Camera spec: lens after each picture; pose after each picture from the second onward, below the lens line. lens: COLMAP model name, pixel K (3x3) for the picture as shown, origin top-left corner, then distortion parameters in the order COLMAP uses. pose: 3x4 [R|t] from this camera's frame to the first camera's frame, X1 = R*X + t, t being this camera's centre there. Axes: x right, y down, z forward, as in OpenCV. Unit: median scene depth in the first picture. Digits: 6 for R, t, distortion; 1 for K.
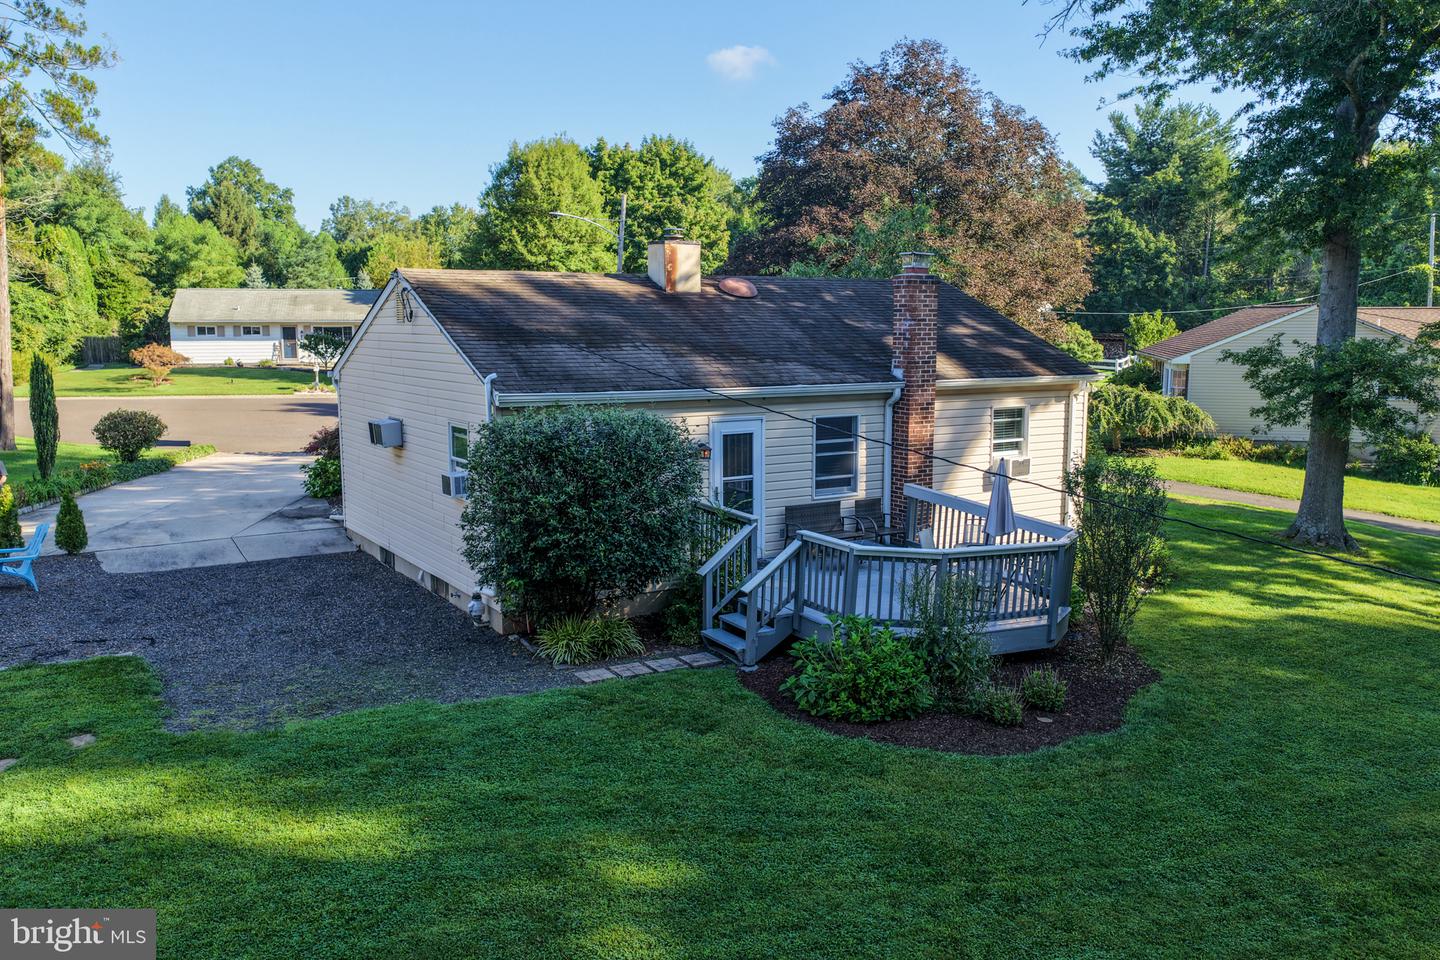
lens RADIAL K [[1196.6, 0, 723.9], [0, 1196.6, 483.0], [0, 0, 1]] dist [-0.018563, 0.044844]
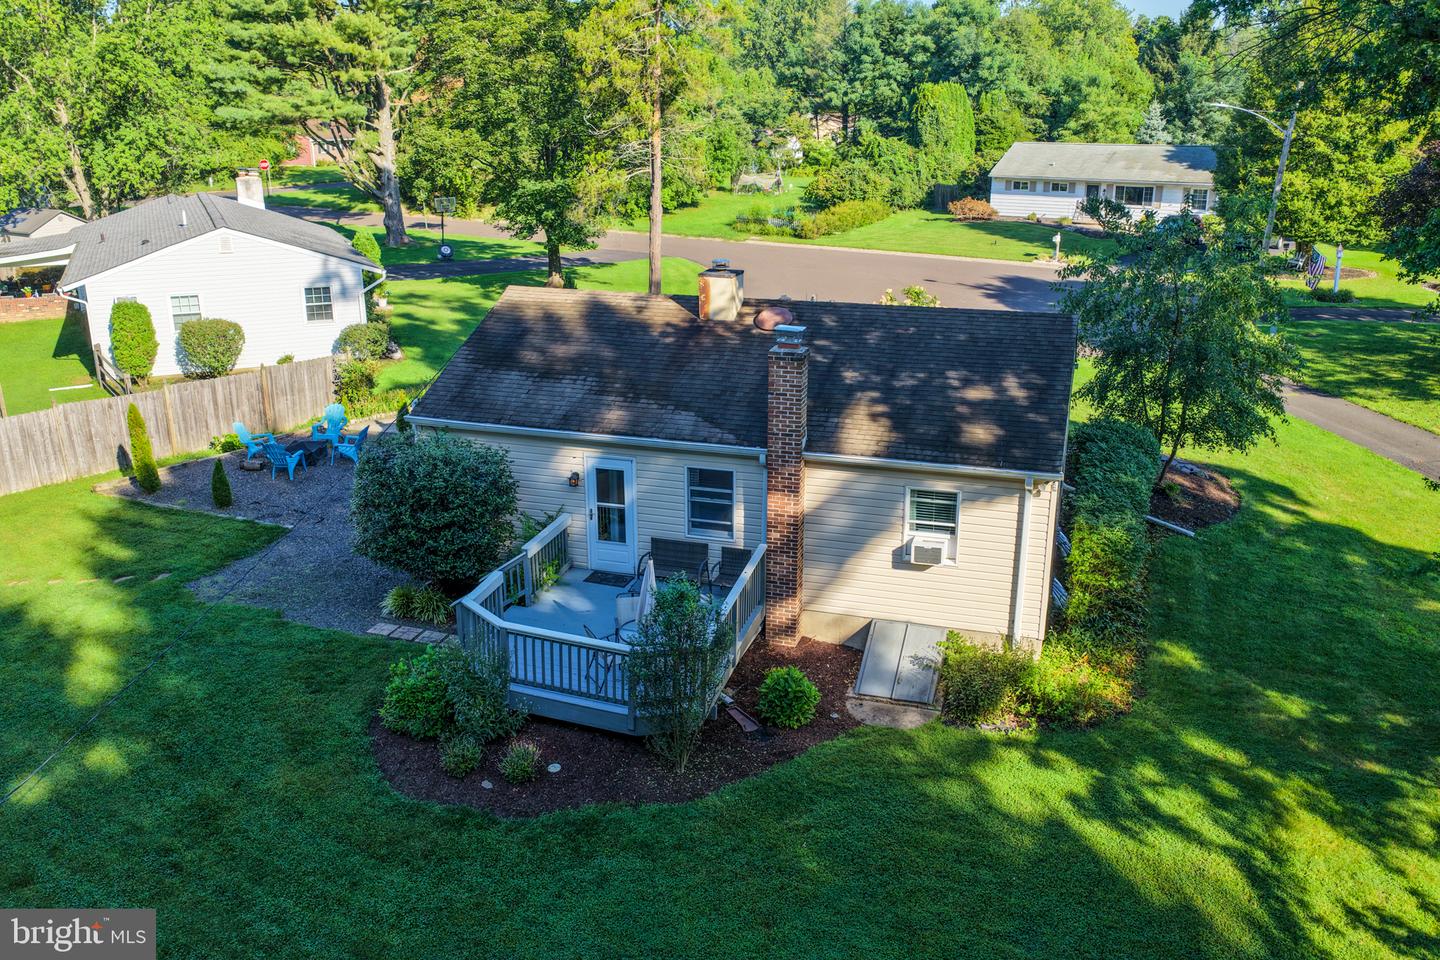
lens RADIAL K [[1196.6, 0, 723.9], [0, 1196.6, 483.0], [0, 0, 1]] dist [-0.018563, 0.044844]
pose [[0.651228, 0.232889, -0.722264, 0.805695], [-0.106394, 0.970366, 0.216958, -0.253547], [0.751387, -0.064444, 0.656707, 0.266153]]
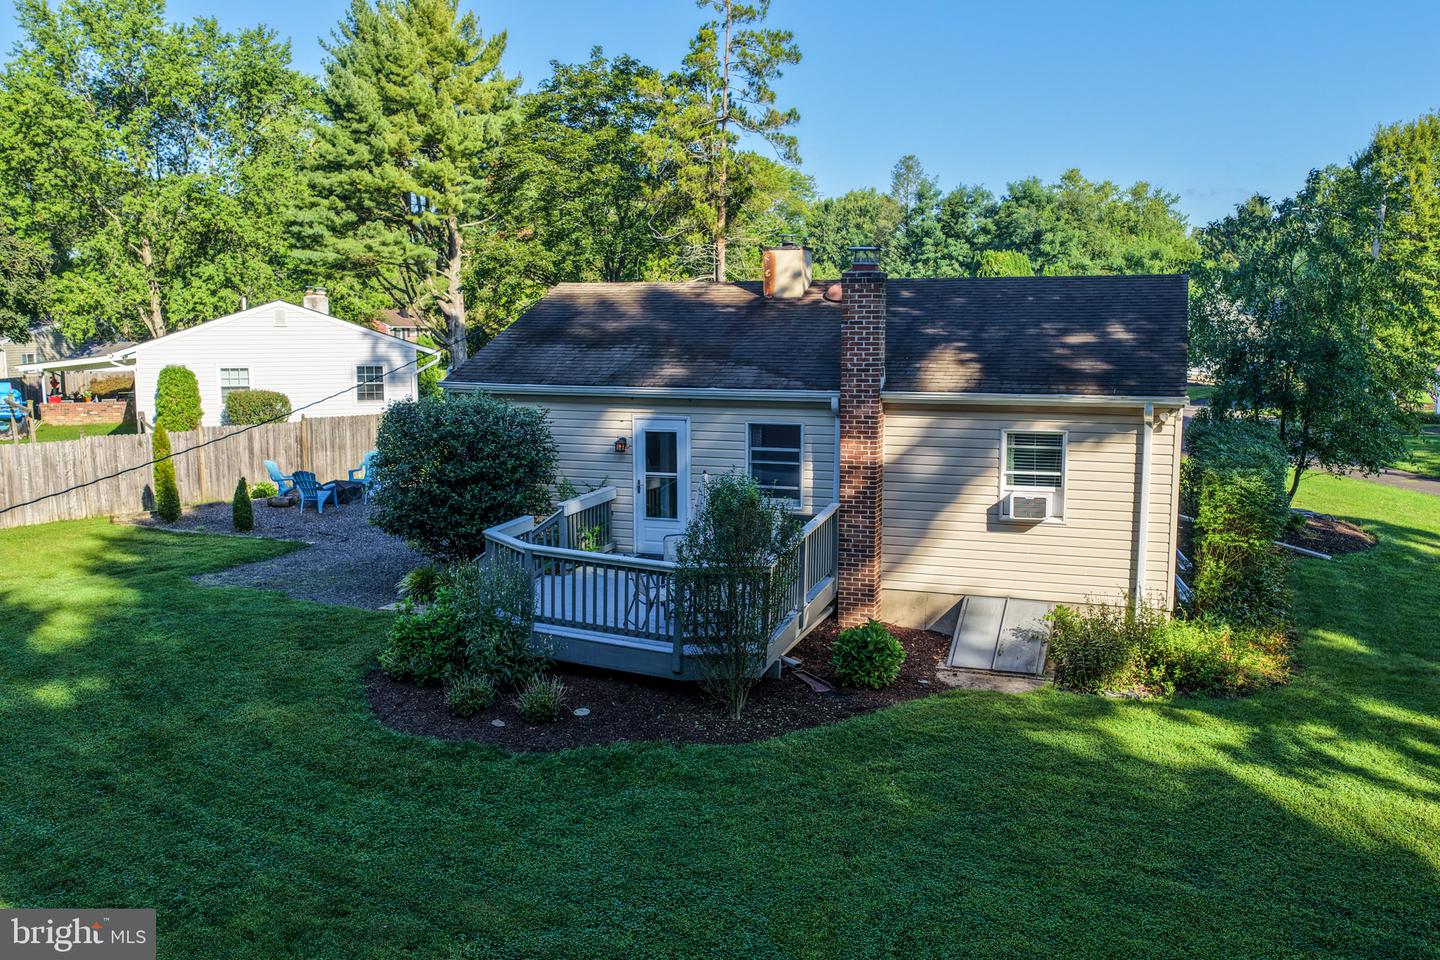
lens RADIAL K [[1196.6, 0, 723.9], [0, 1196.6, 483.0], [0, 0, 1]] dist [-0.018563, 0.044844]
pose [[0.610622, 0.100058, -0.785576, 0.746648], [-0.110726, 0.993029, 0.040414, -0.038643], [0.784144, 0.062306, 0.617444, 0.344324]]
